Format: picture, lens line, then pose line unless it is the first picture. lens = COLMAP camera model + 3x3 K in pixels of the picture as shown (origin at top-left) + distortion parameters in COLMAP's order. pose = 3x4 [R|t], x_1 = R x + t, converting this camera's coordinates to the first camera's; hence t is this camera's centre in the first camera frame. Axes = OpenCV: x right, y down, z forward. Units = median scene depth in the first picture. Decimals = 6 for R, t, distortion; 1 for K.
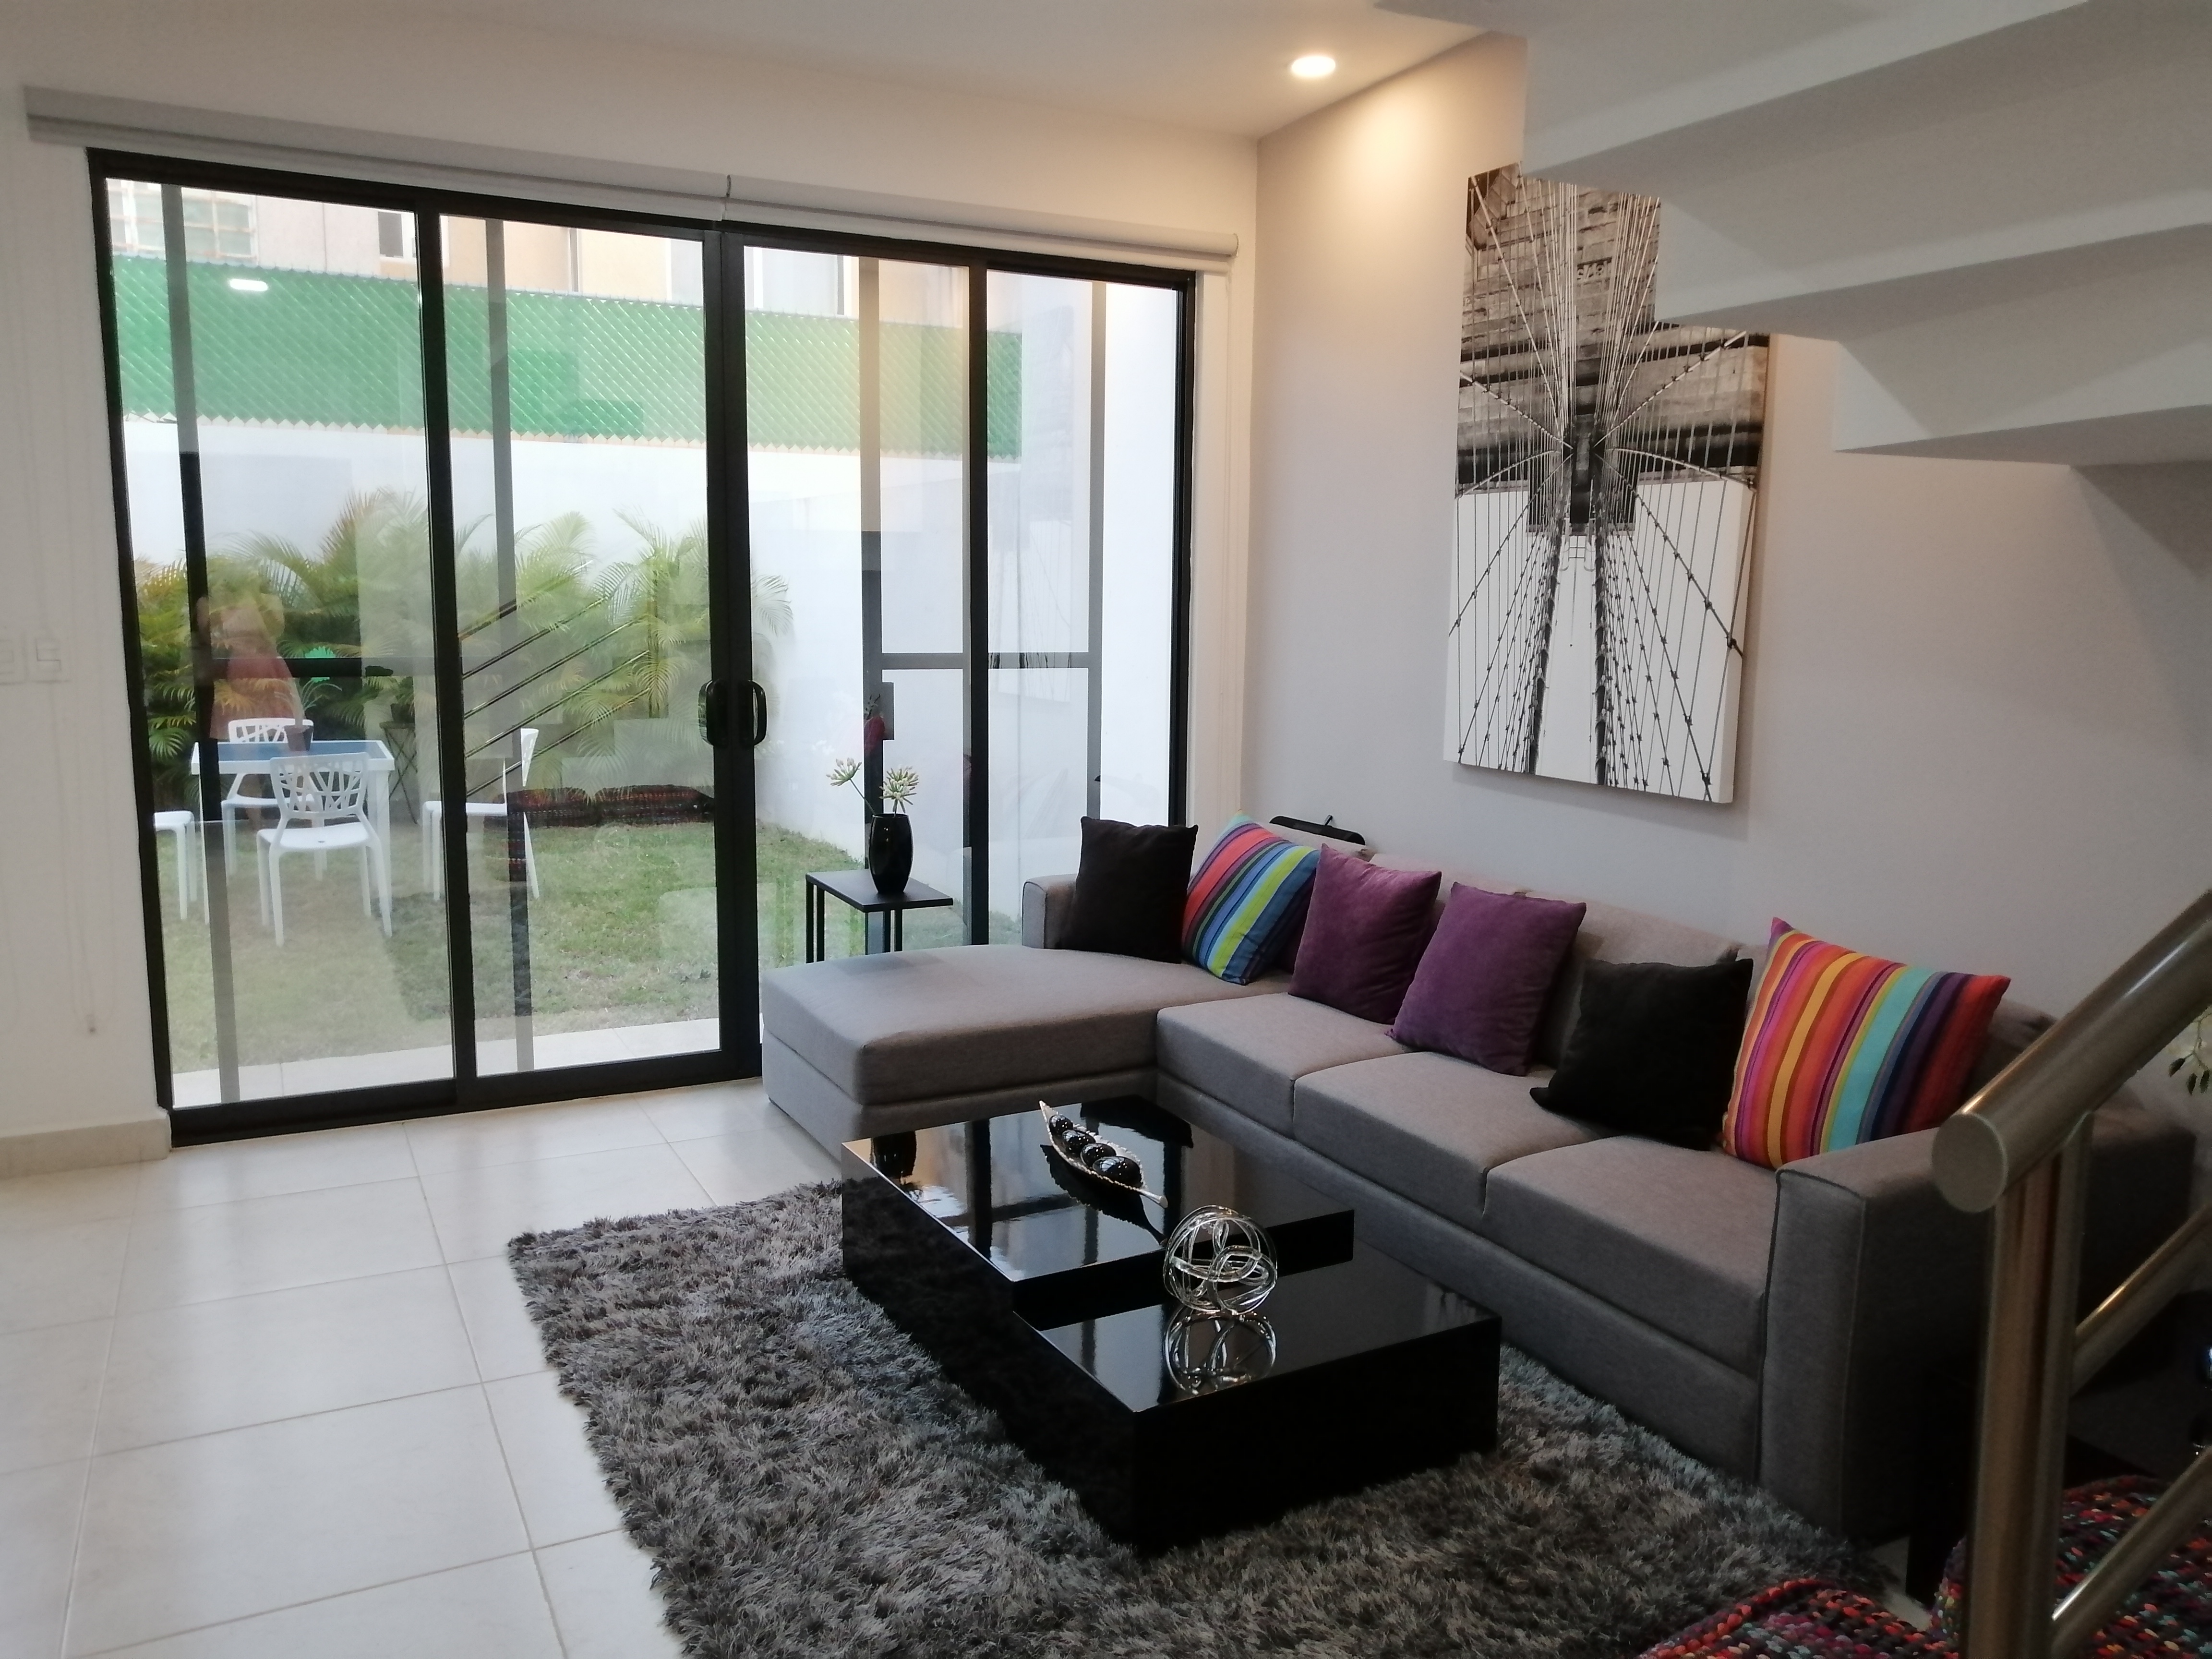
lens RADIAL K [[1703.4, 0, 1109.7], [0, 1703.4, 826.2], [0, 0, 1]] dist [-0.005593, 0.027471]
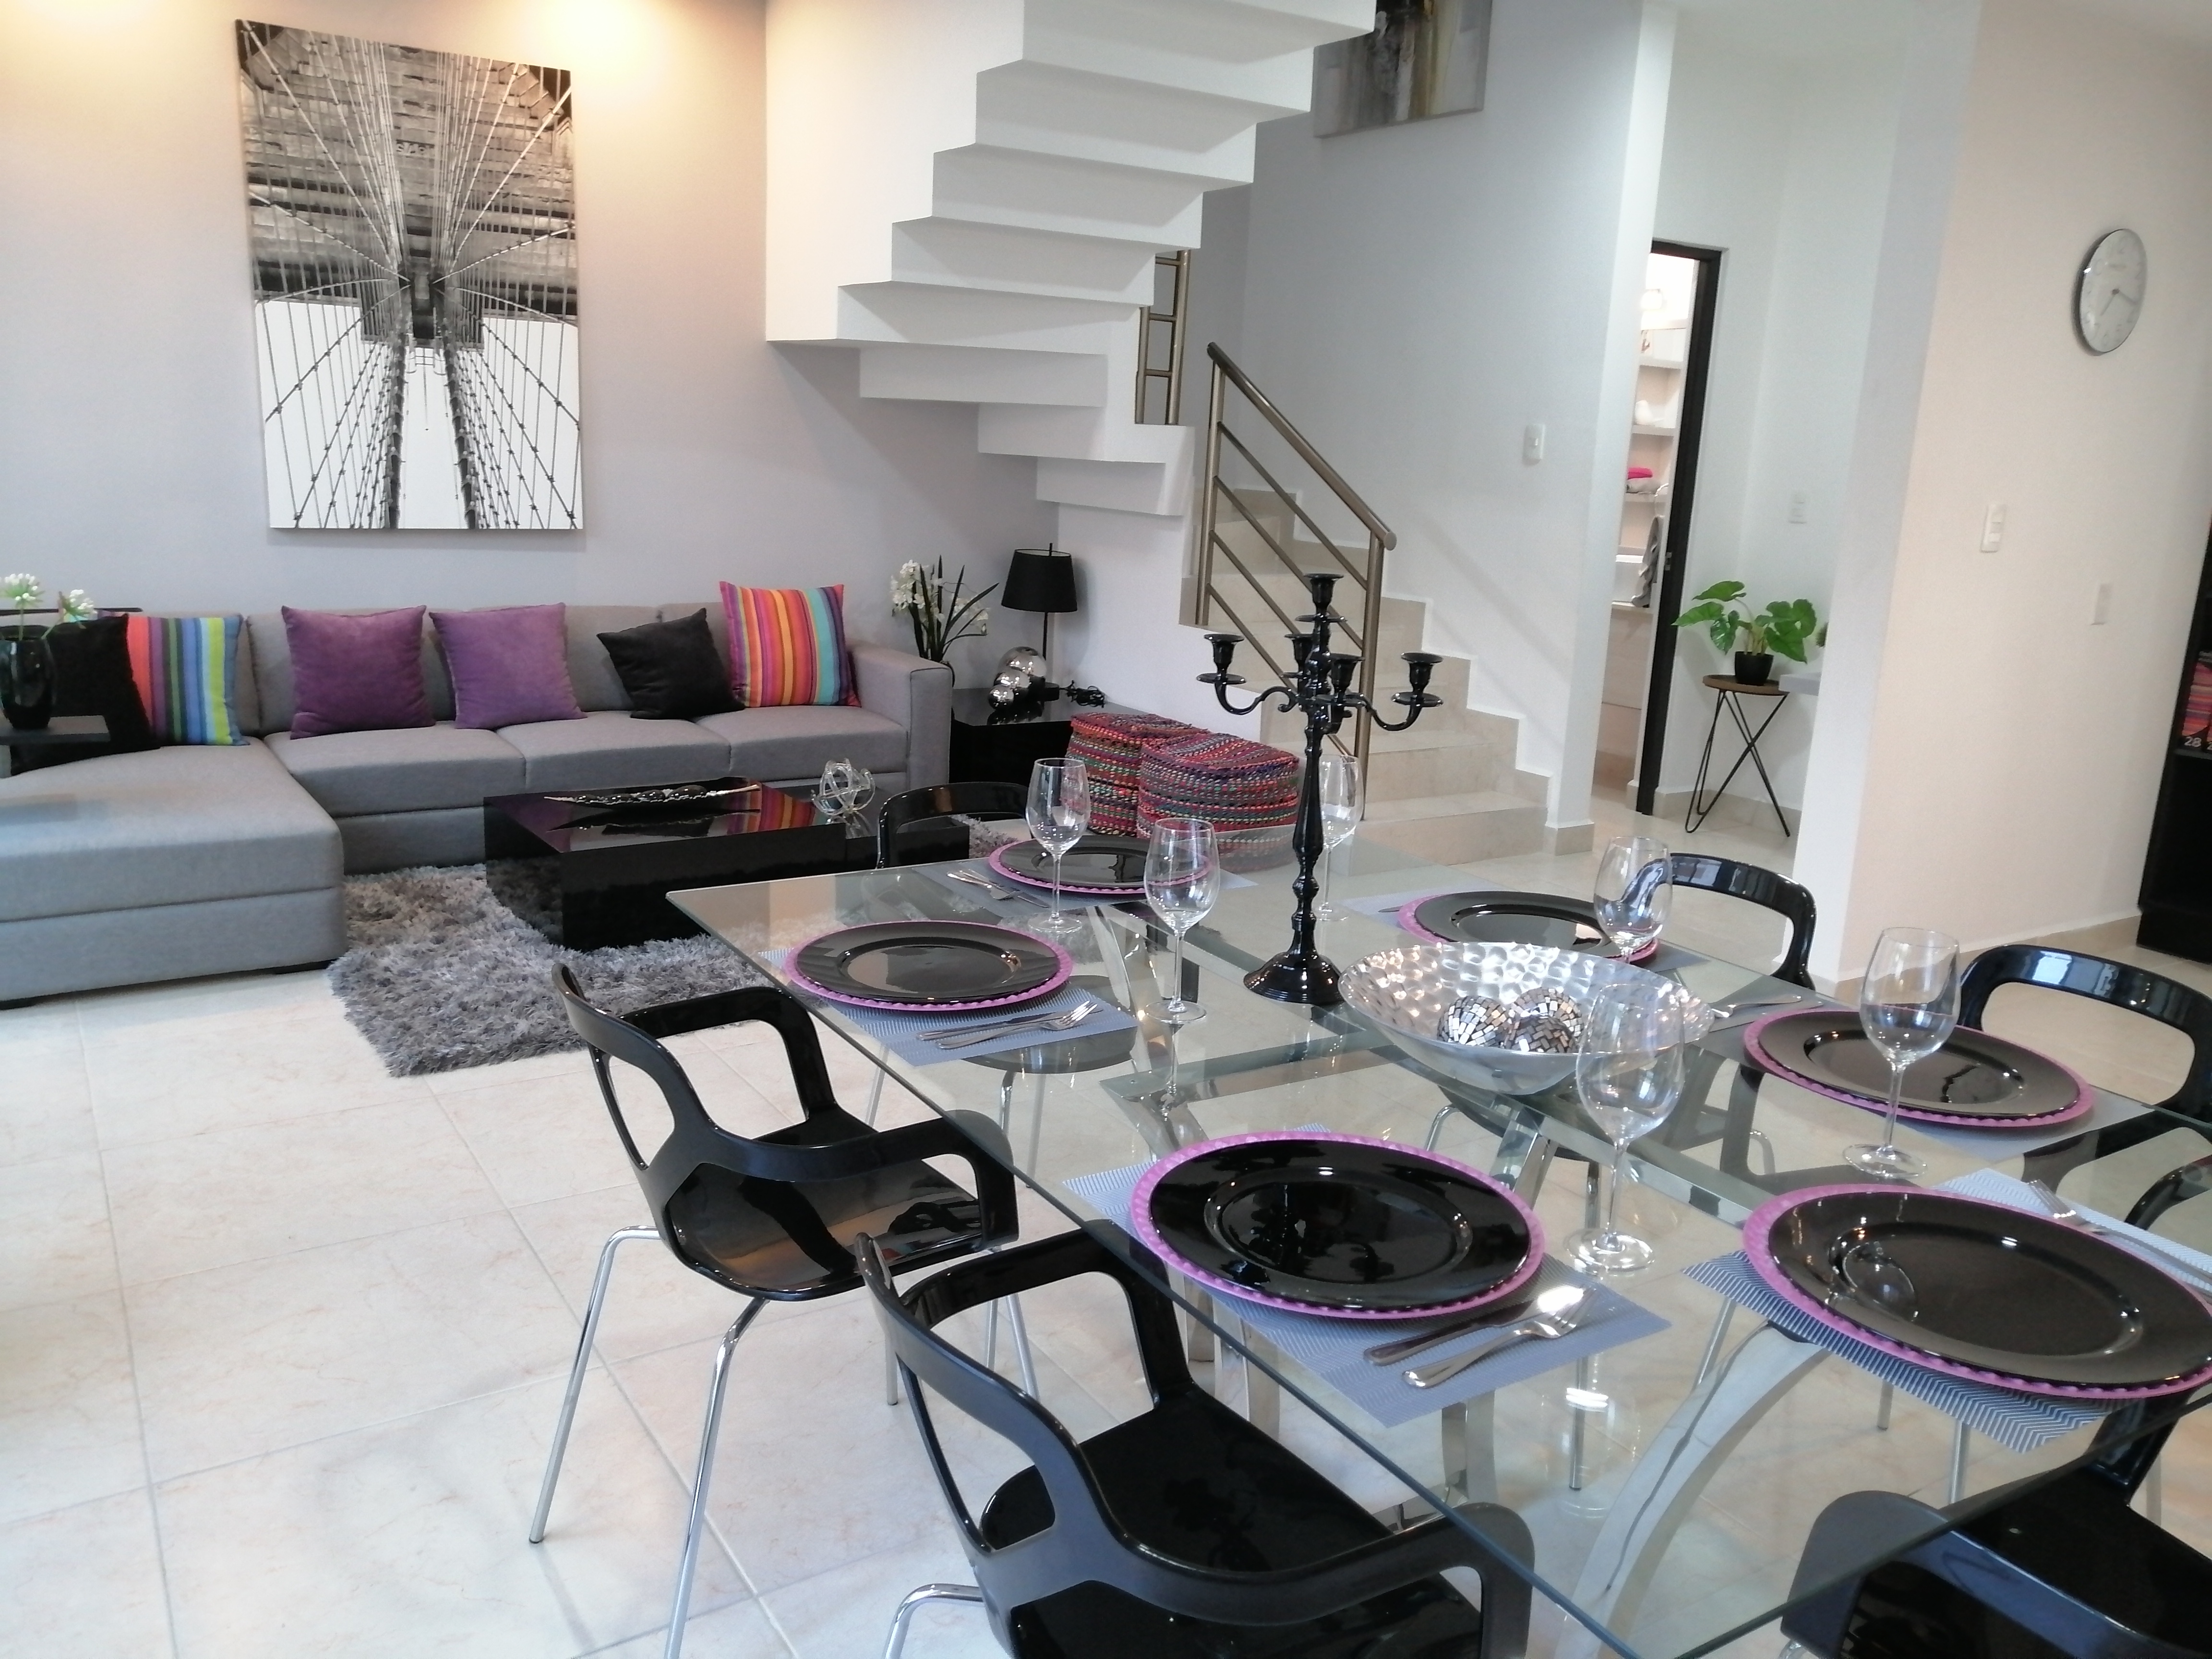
lens RADIAL K [[1703.4, 0, 1103.8], [0, 1703.4, 826.8], [0, 0, 1]] dist [-0.005593, 0.027471]
pose [[-0.100048, -0.247184, 0.963790, -1.193123], [0.091966, 0.962206, 0.256324, -0.100388], [-0.990723, 0.114280, -0.073534, 0.600025]]
